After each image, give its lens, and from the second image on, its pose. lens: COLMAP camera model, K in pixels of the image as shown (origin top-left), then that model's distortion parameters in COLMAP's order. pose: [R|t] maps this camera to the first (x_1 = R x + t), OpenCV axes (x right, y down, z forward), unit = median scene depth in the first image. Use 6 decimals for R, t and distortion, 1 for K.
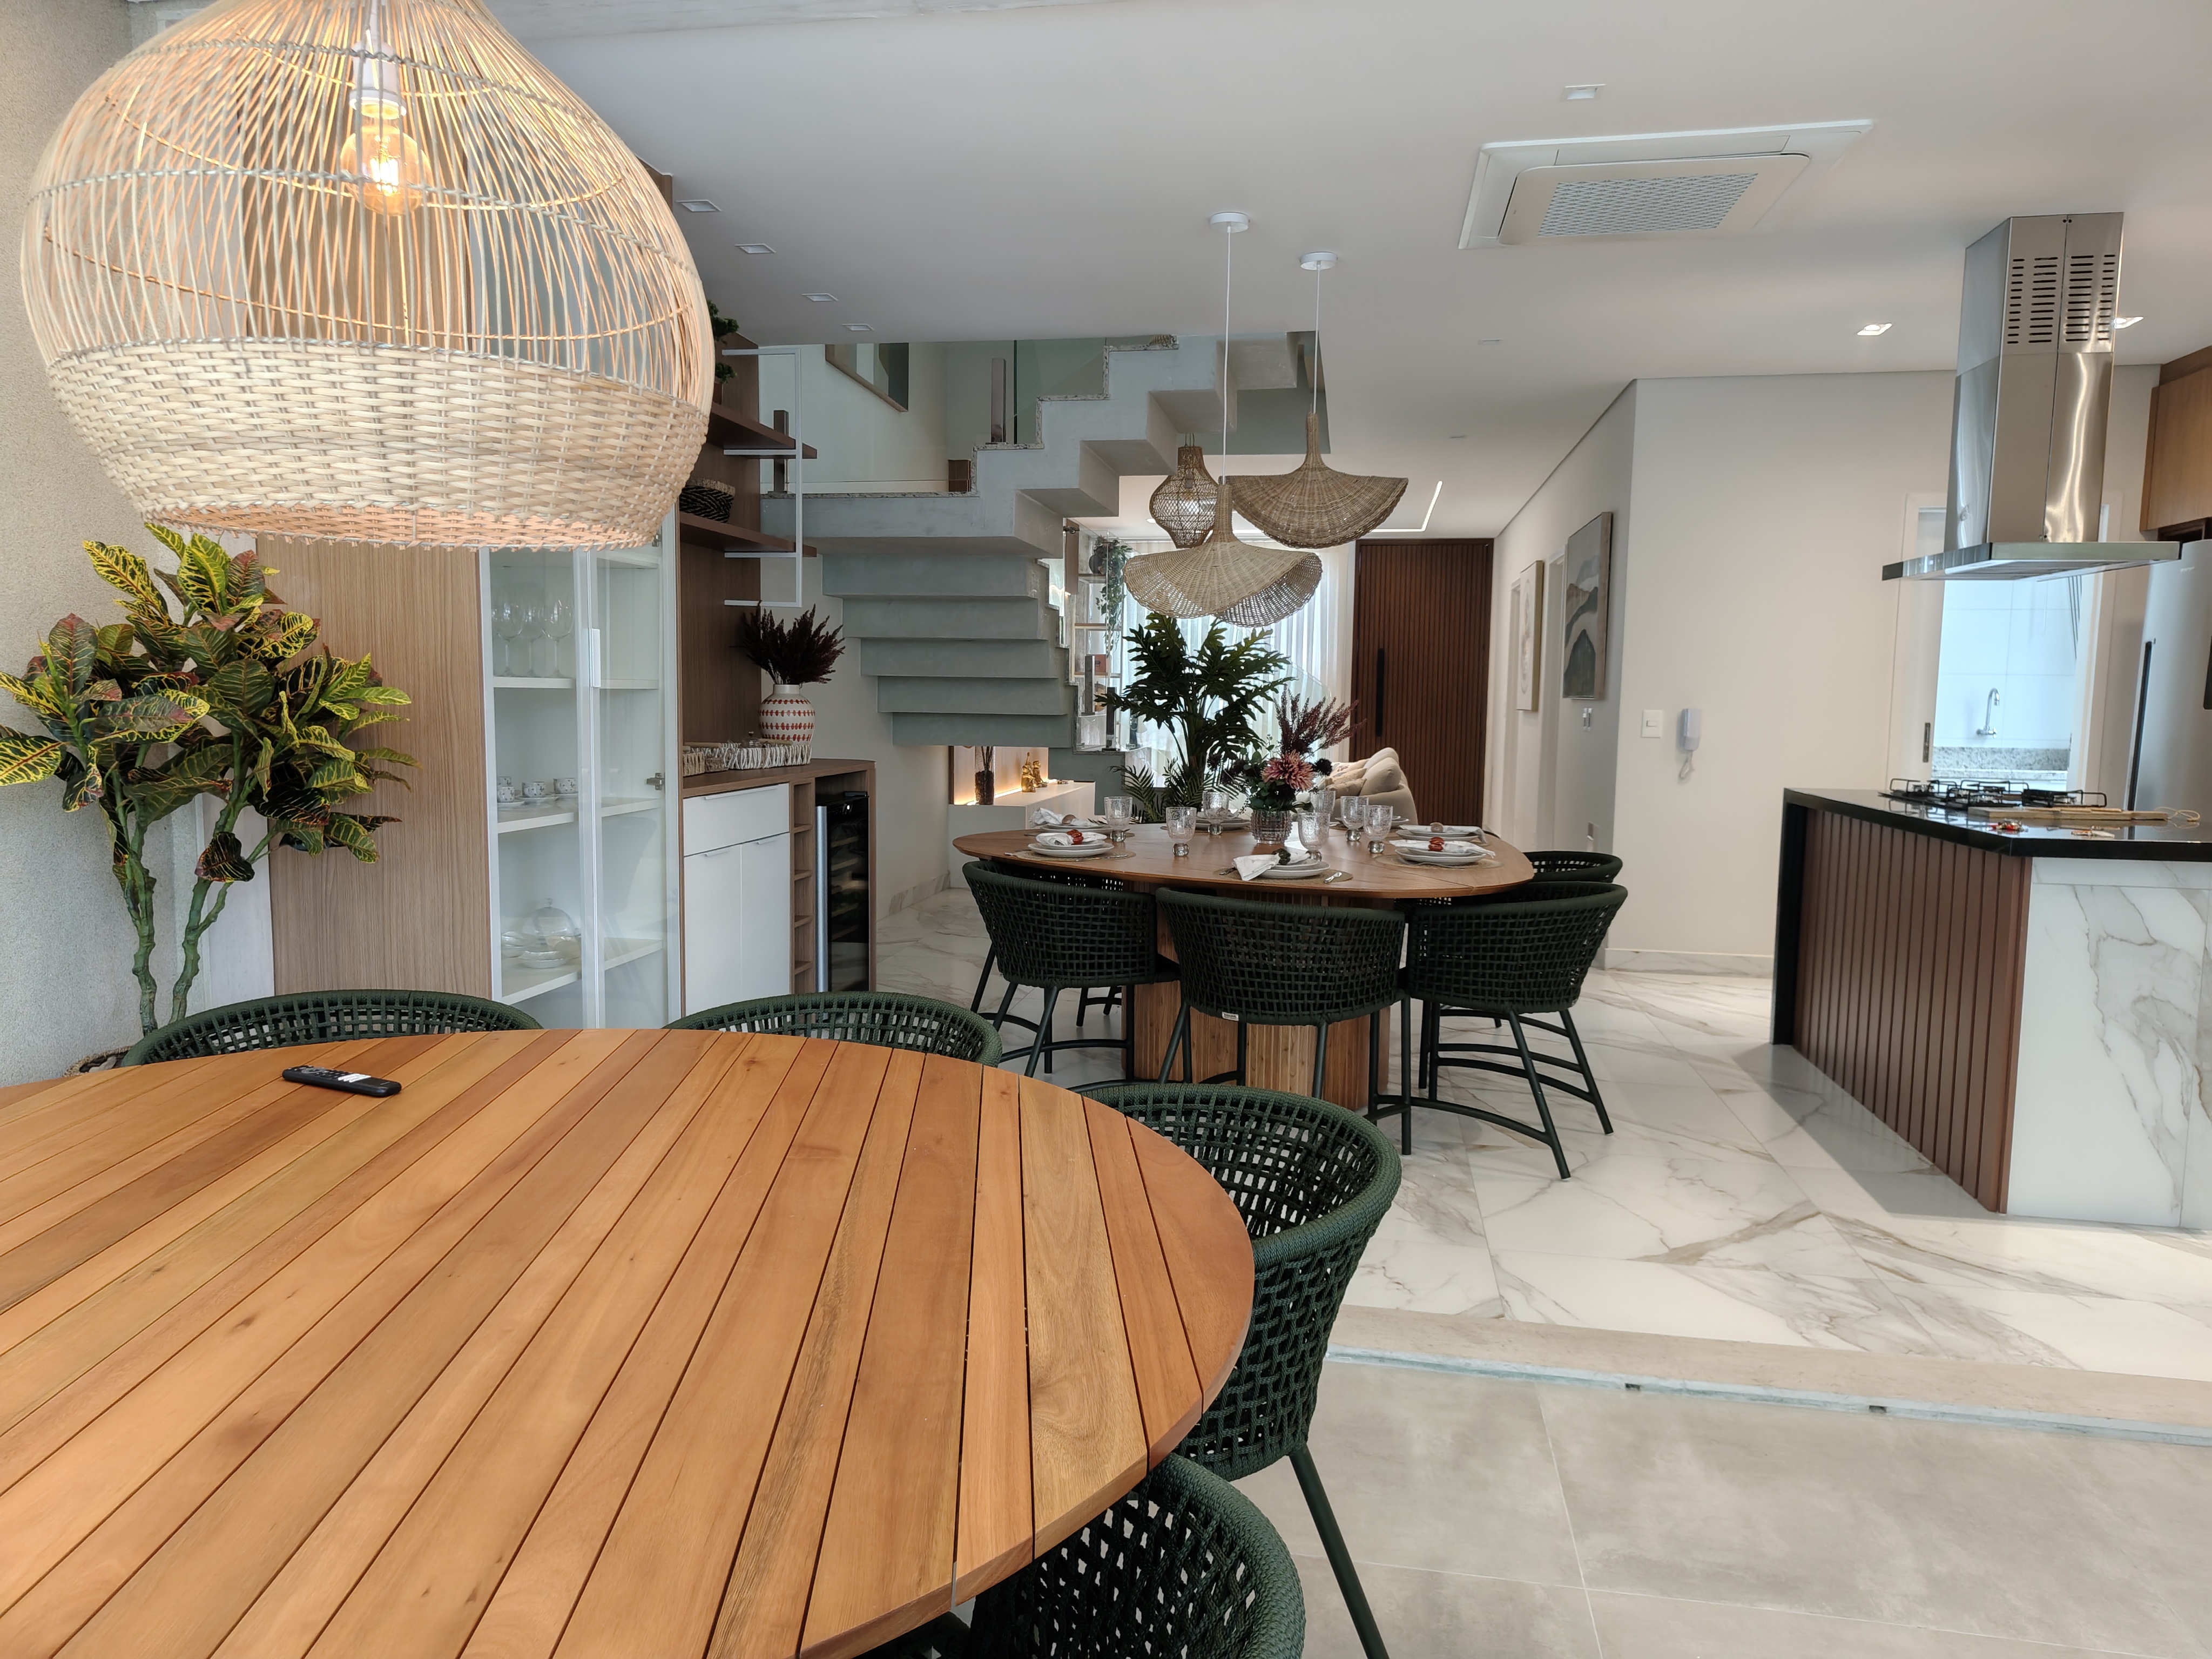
lens RADIAL K [[1541.0, 0, 1035.2], [0, 1541.0, 853.1], [0, 0, 1]] dist [0.004976, -0.004847]
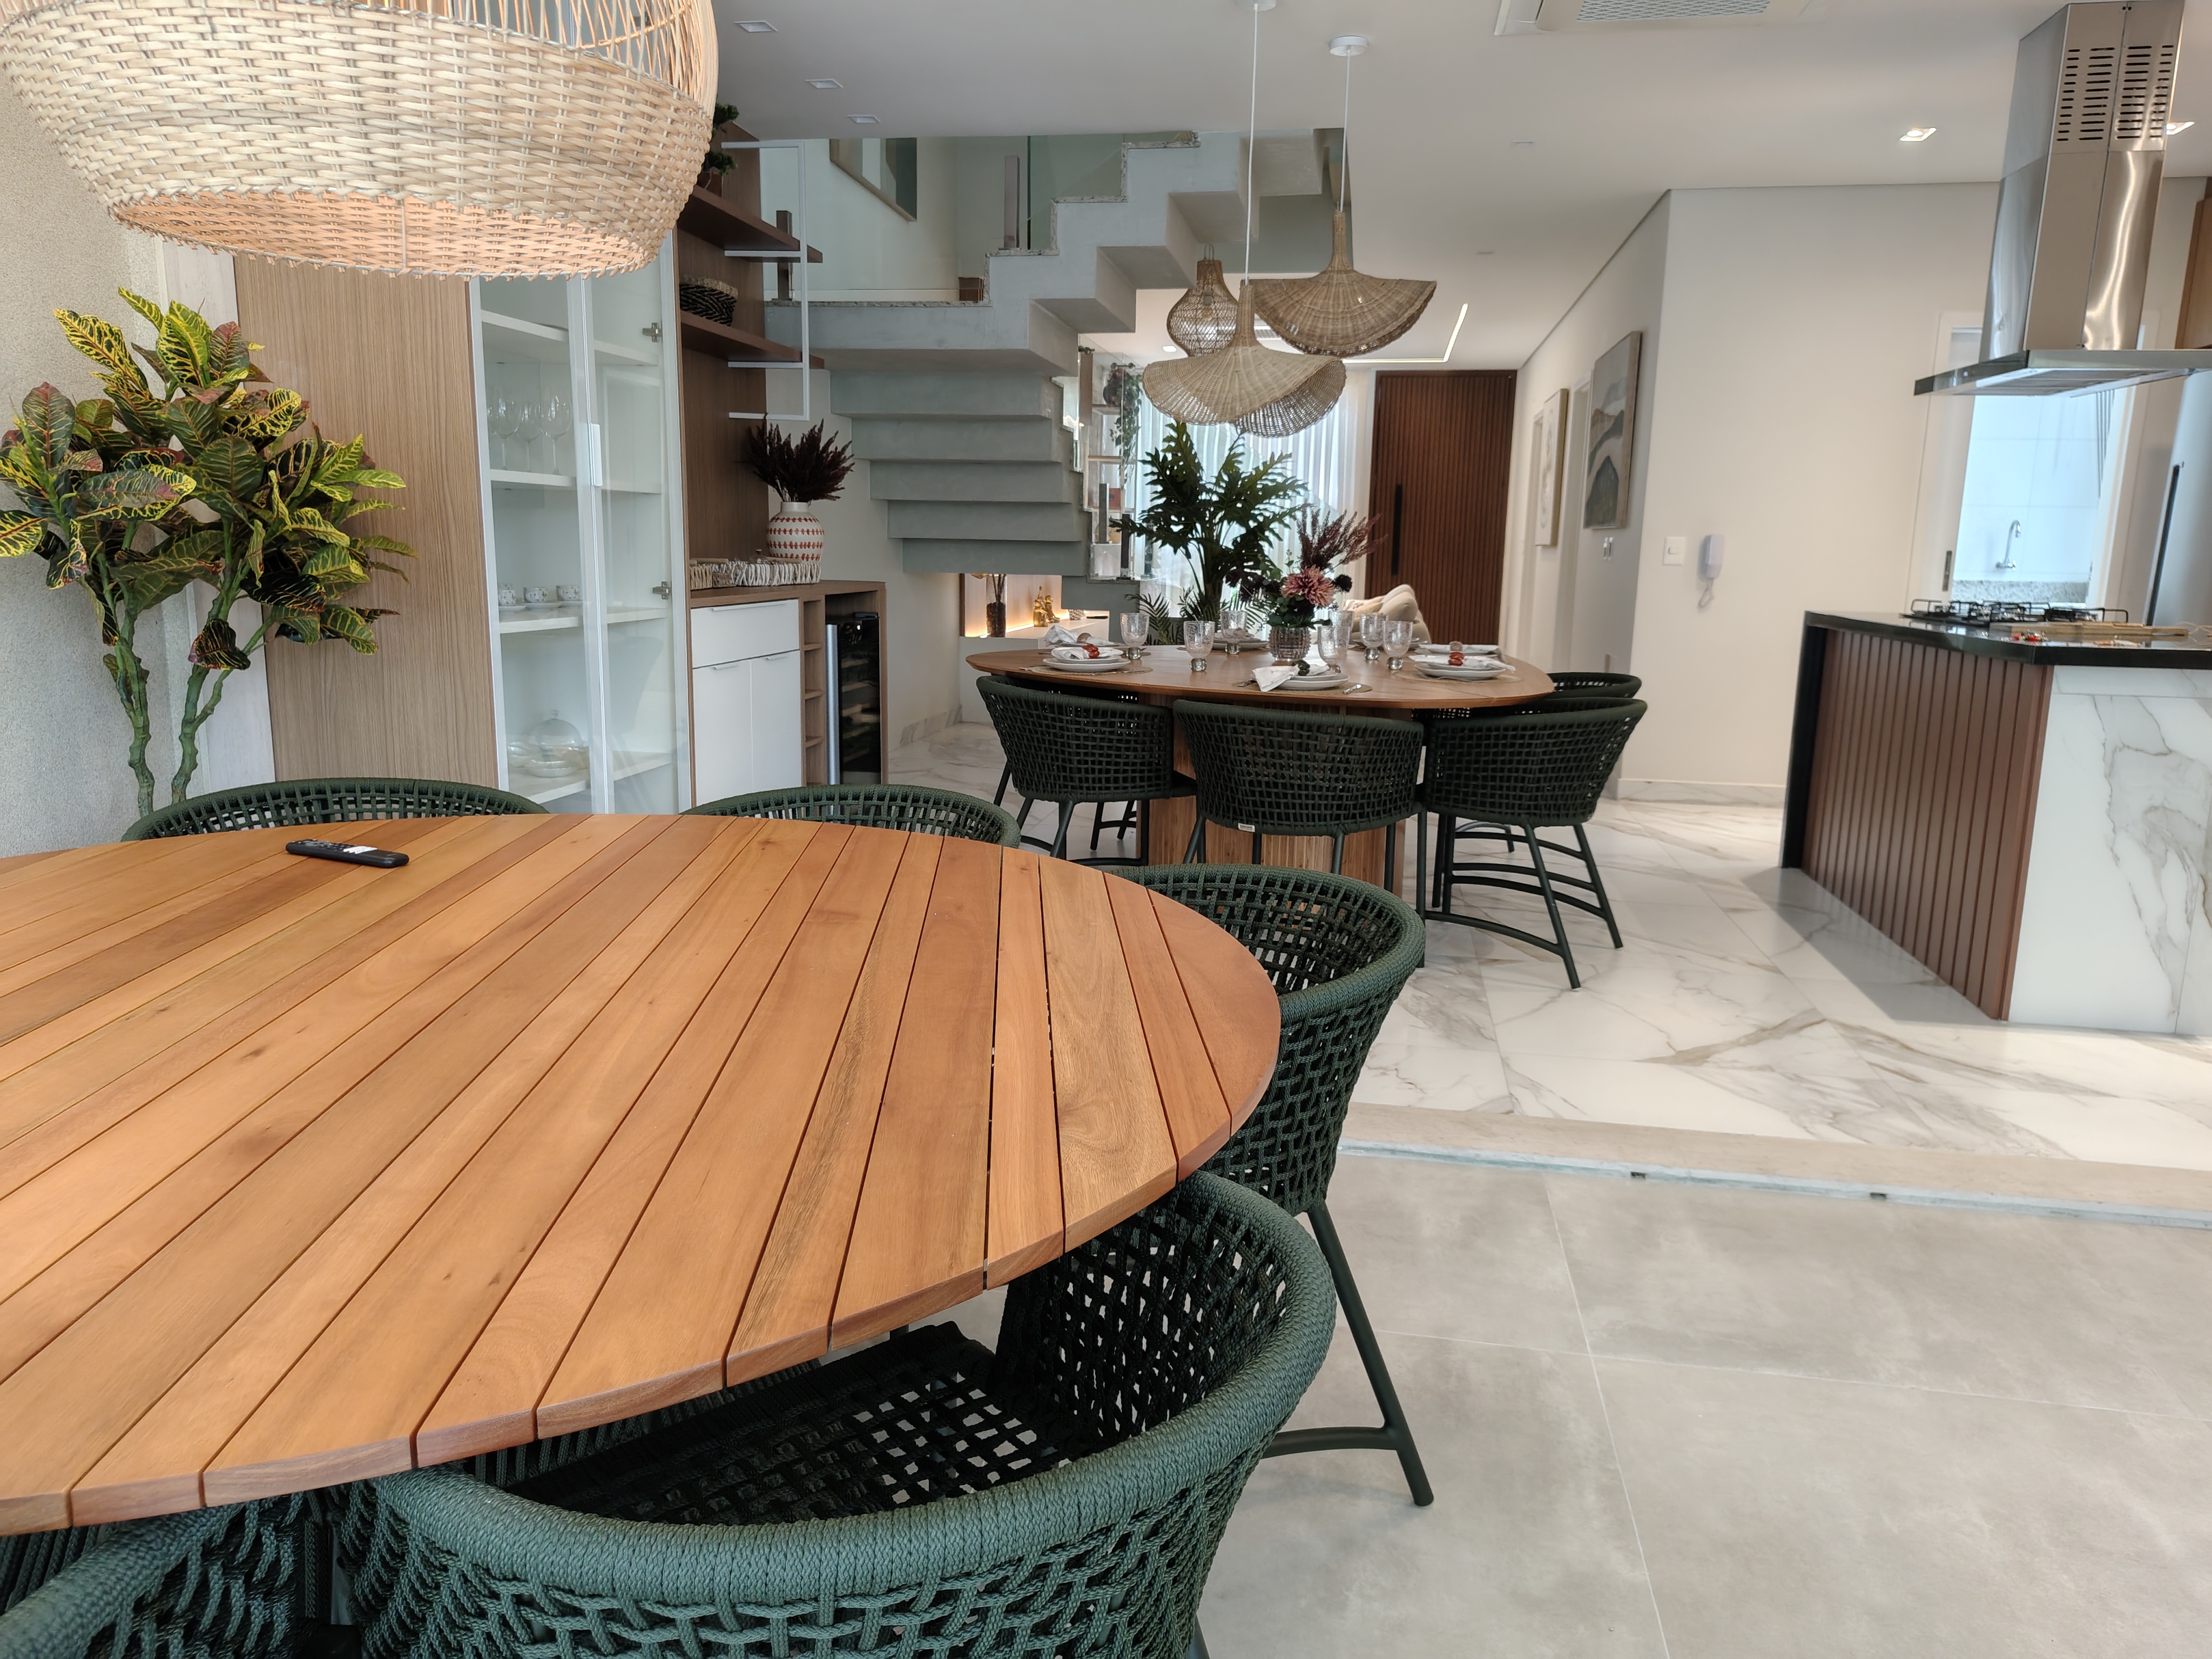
lens RADIAL K [[1543.5, 0, 1071.0], [0, 1543.5, 841.4], [0, 0, 1]] dist [-0.002763, 0.002737]
pose [[0.999854, 0.002646, 0.016878, -0.003497], [-0.004126, 0.996086, 0.088291, 0.026911], [-0.016579, -0.088348, 0.995952, 0.009026]]
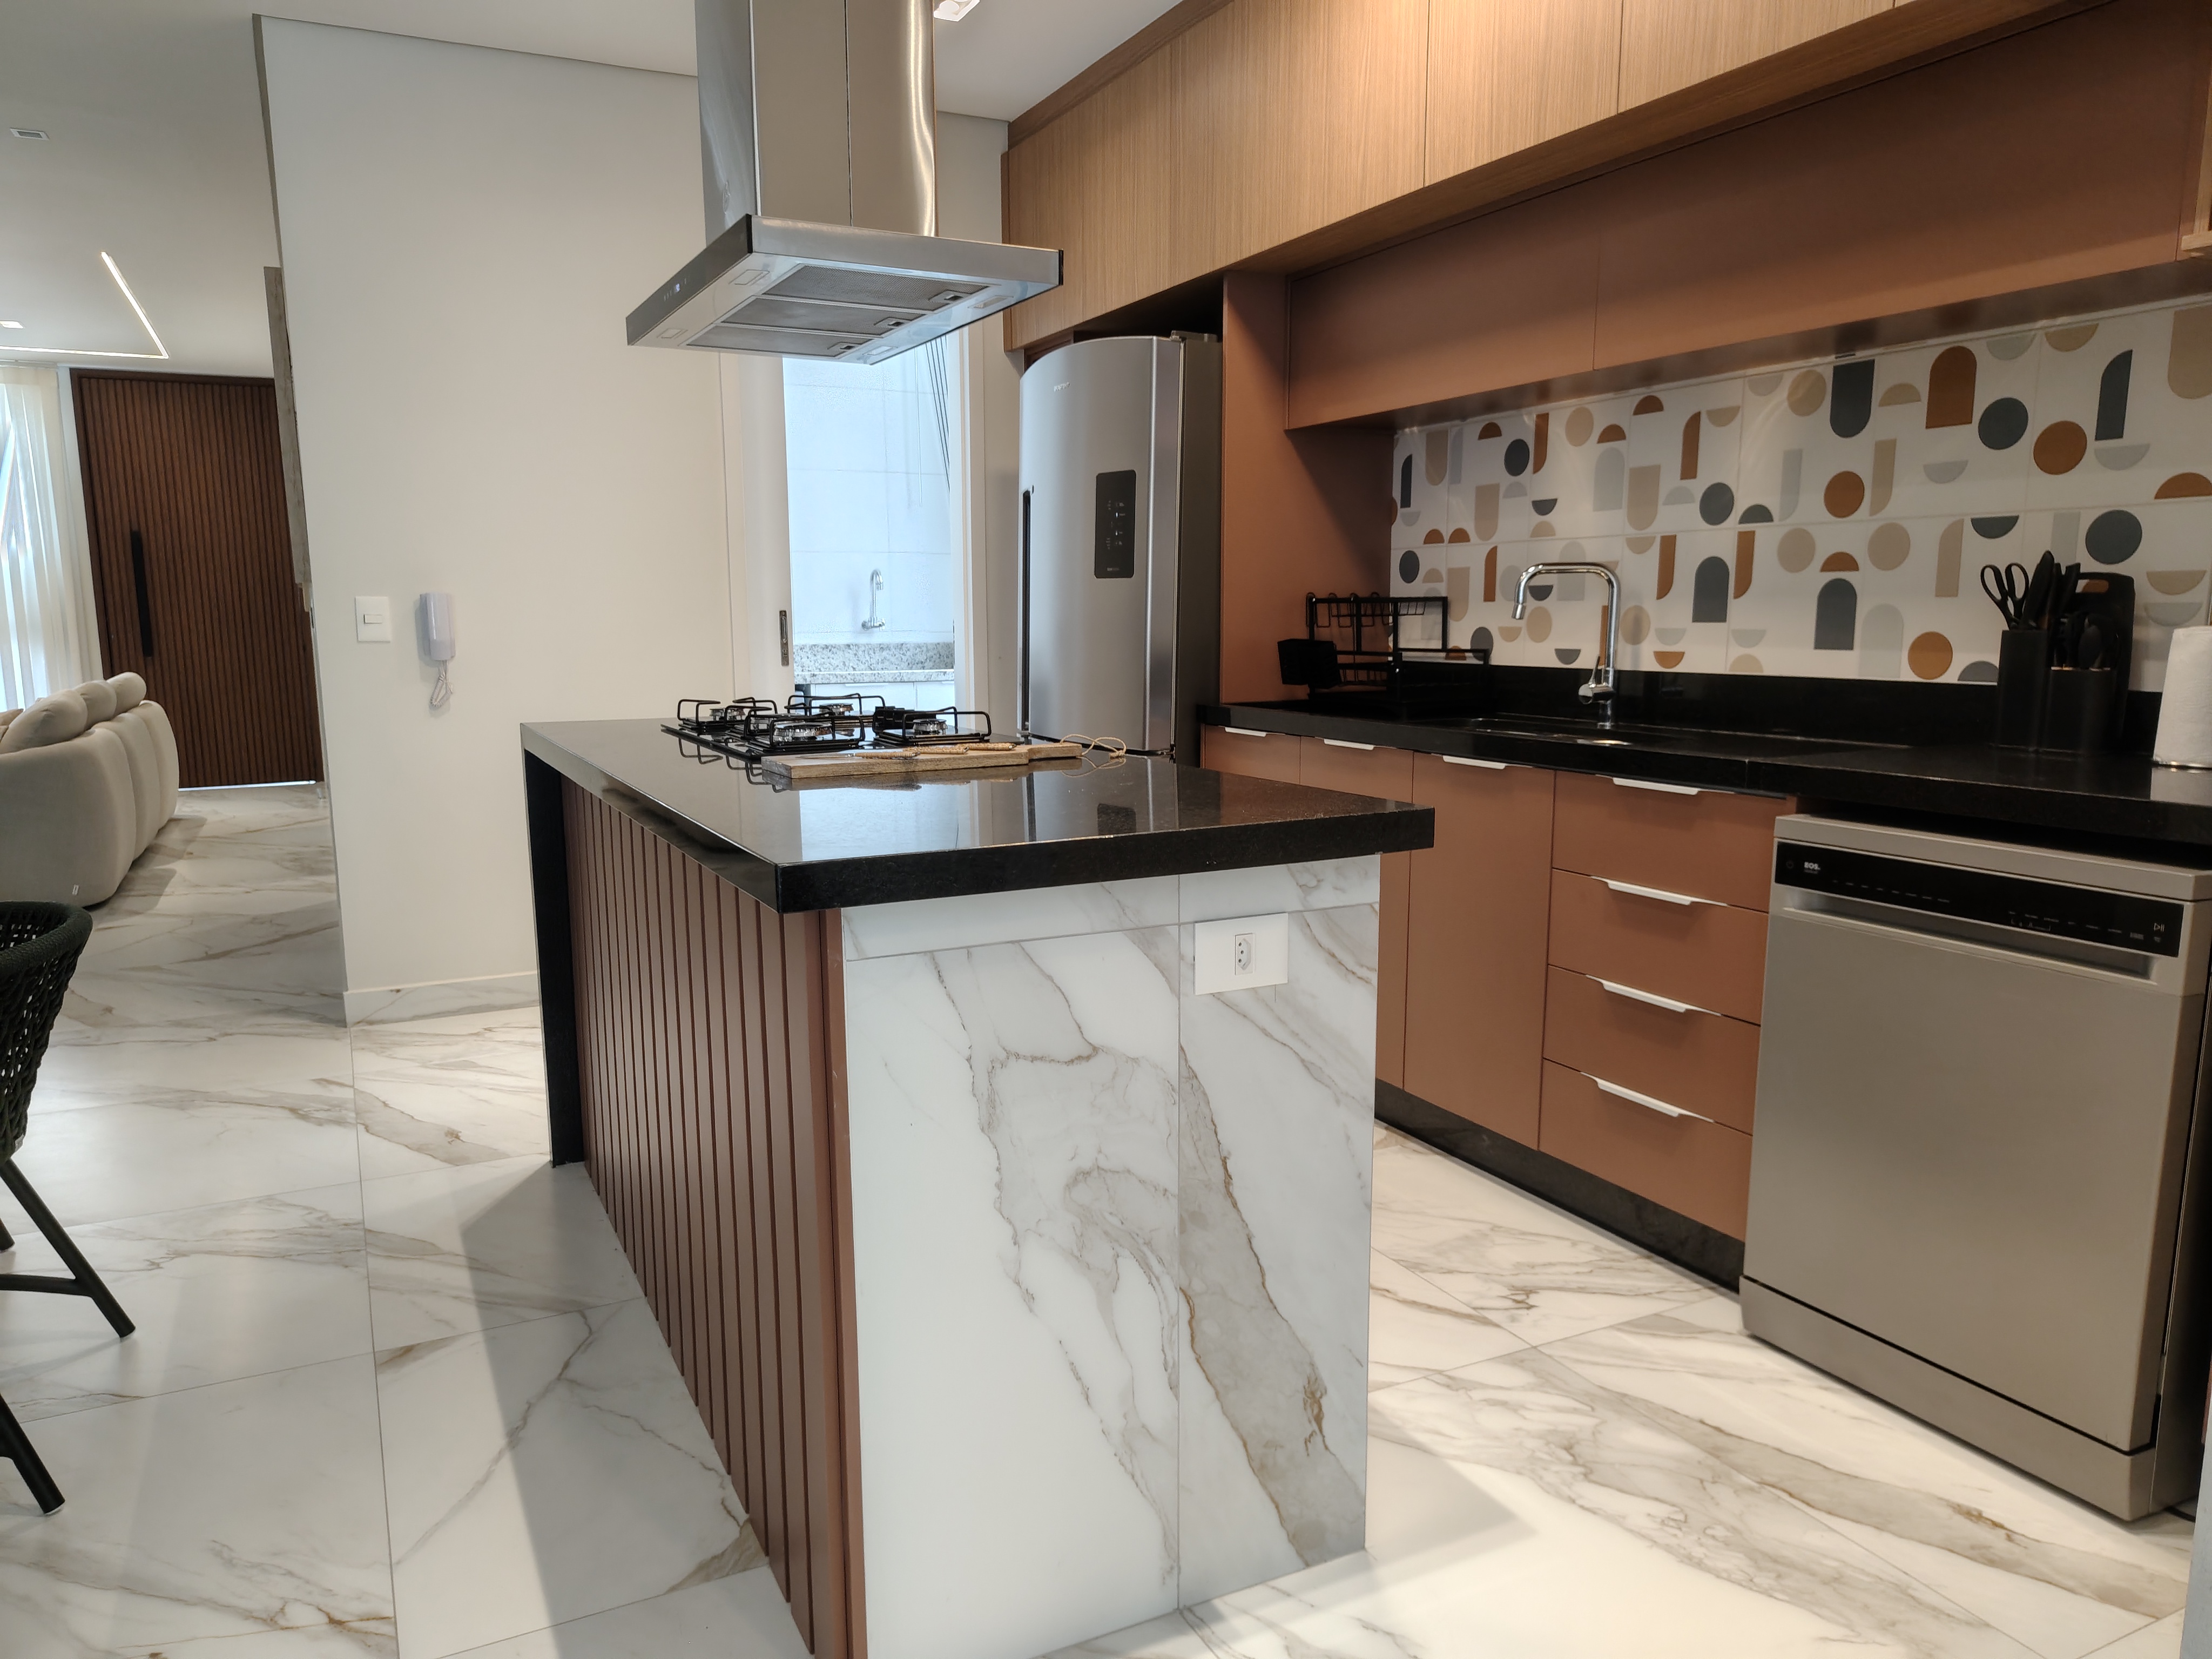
lens RADIAL K [[1516.2, 0, 1073.1], [0, 1516.2, 838.6], [0, 0, 1]] dist [0.066432, -0.068374]
pose [[0.794709, -0.108799, 0.597160, 0.410476], [0.079830, 0.993993, 0.074861, -0.034242], [-0.601718, -0.011821, 0.798621, 0.577017]]
